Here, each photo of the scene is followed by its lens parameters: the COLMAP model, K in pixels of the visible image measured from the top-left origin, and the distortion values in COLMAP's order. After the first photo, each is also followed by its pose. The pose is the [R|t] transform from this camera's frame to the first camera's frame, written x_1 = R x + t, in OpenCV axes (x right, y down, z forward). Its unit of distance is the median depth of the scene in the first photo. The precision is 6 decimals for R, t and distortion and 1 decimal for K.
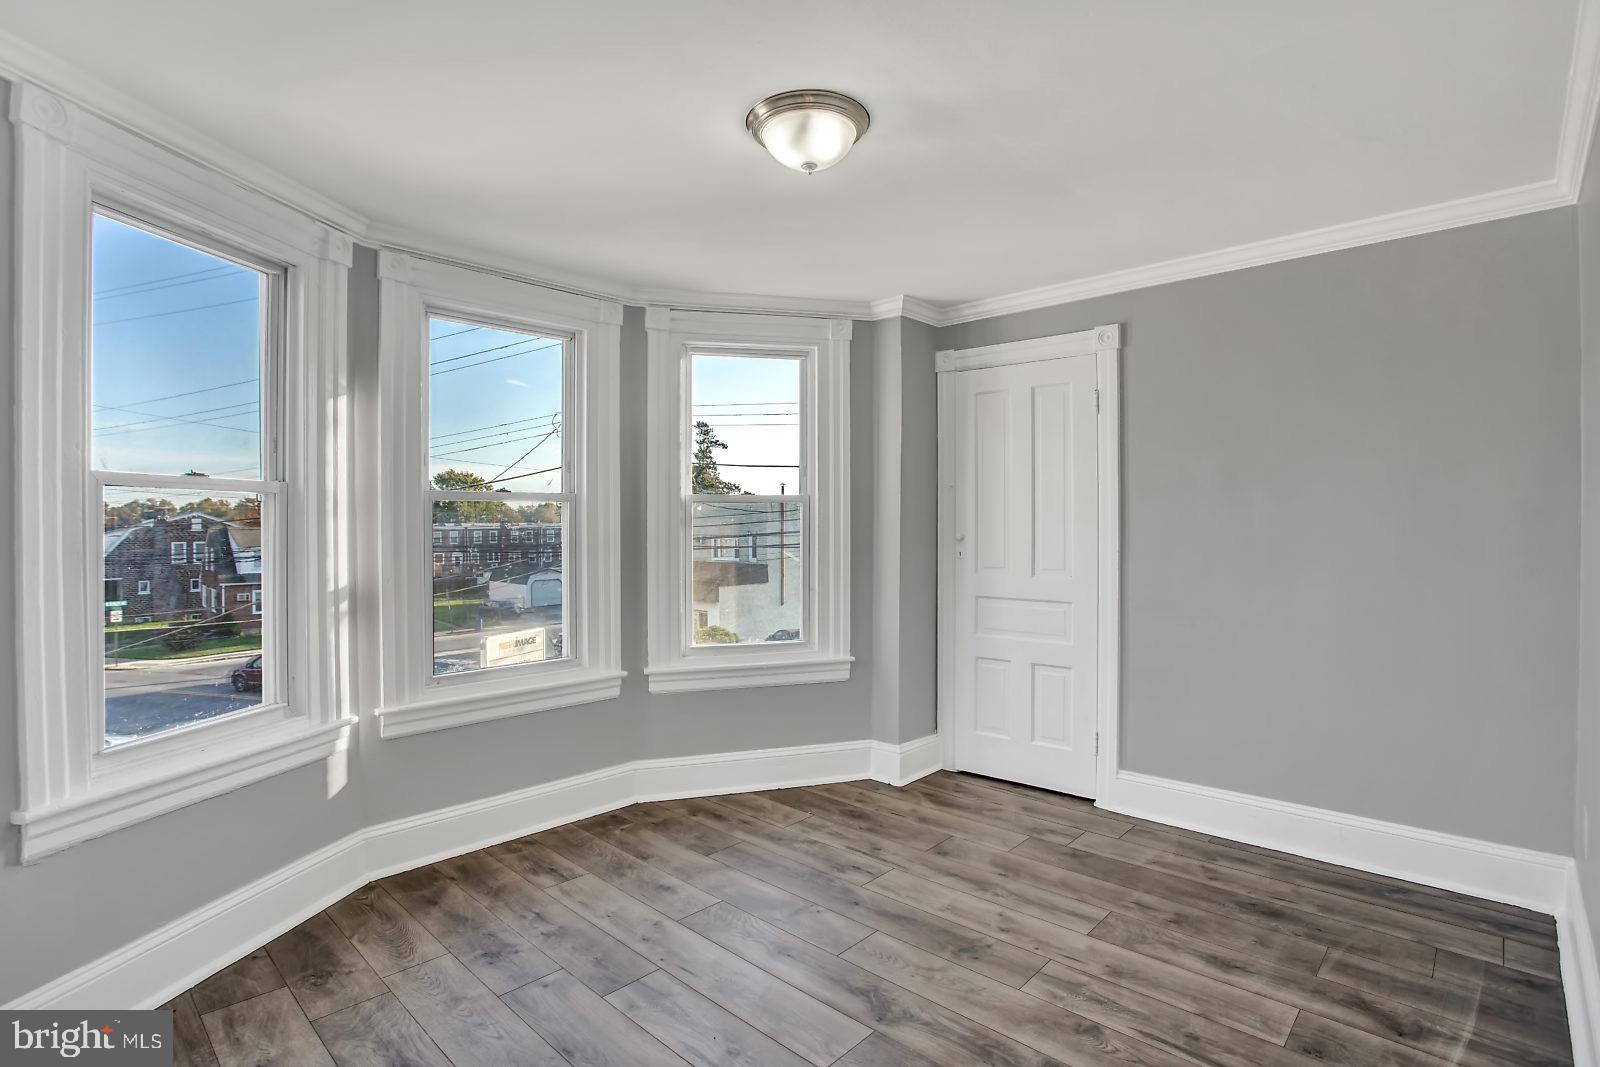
lens RADIAL K [[780.9, 0, 795.5], [0, 780.9, 523.5], [0, 0, 1]] dist [-0.074813, 0.031622]
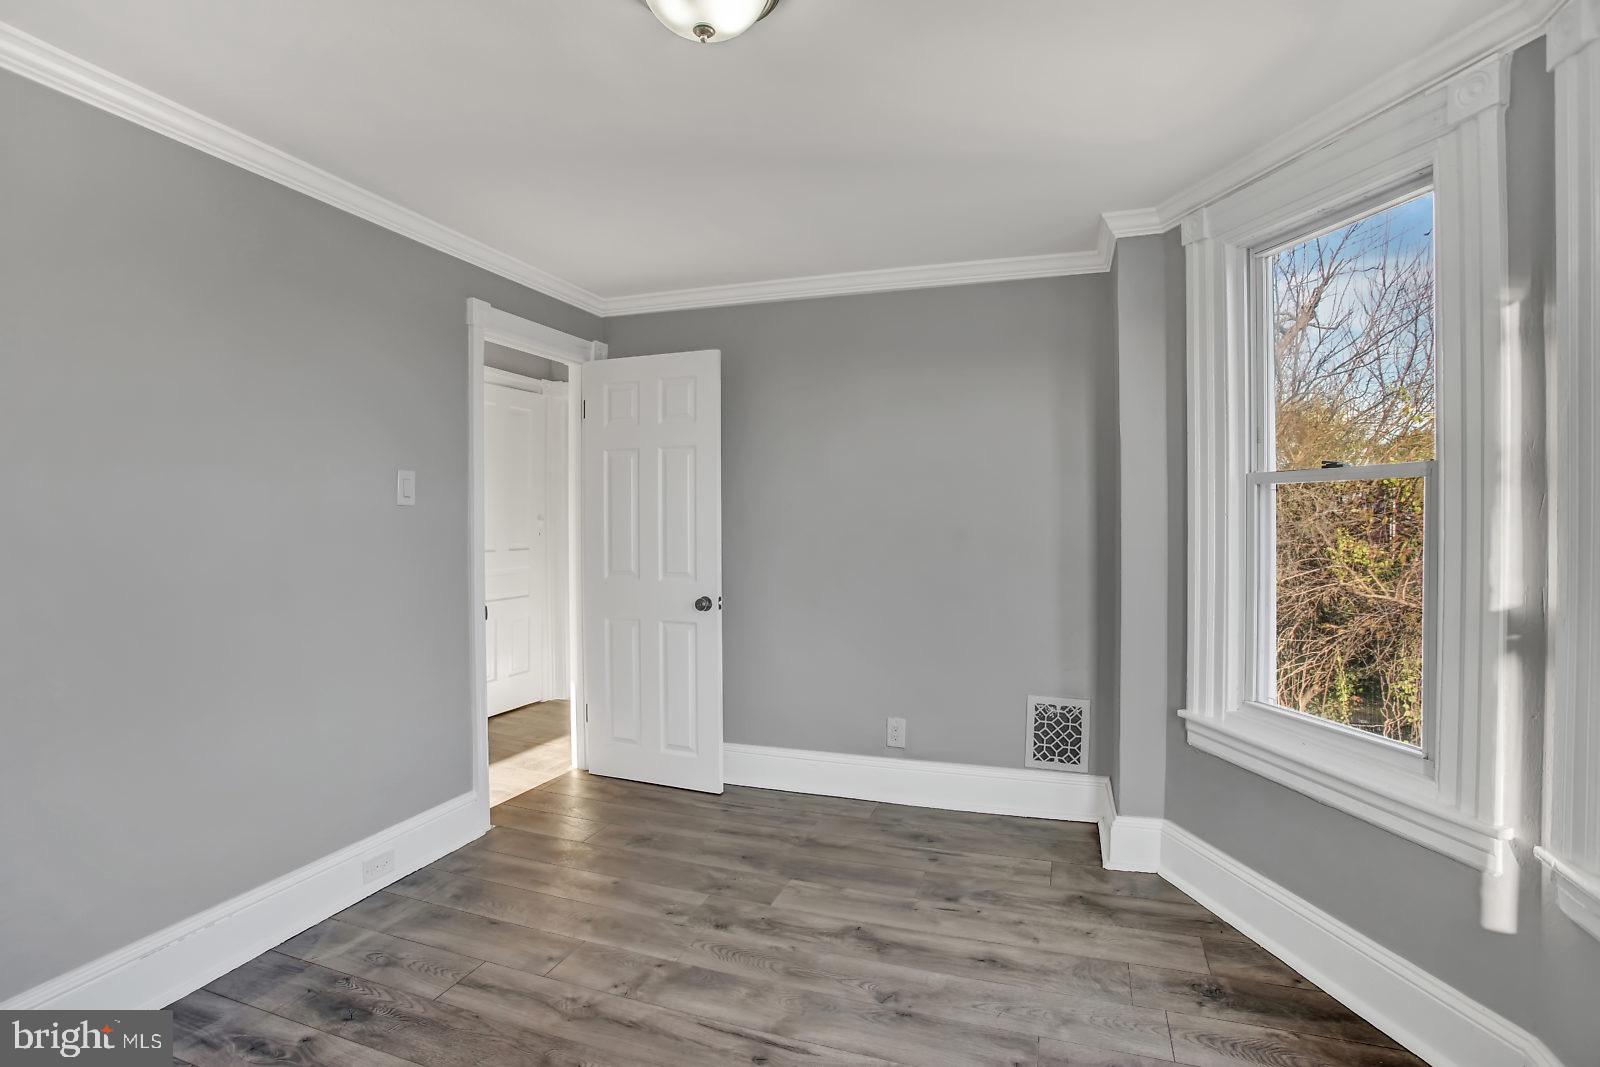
lens RADIAL K [[780.9, 0, 795.5], [0, 780.9, 523.5], [0, 0, 1]] dist [-0.074813, 0.031622]
pose [[-0.911194, 0.006536, -0.411925, 0.226781], [0.001290, 0.999915, 0.013012, -0.003487], [0.411975, 0.011325, -0.911125, 1.574611]]
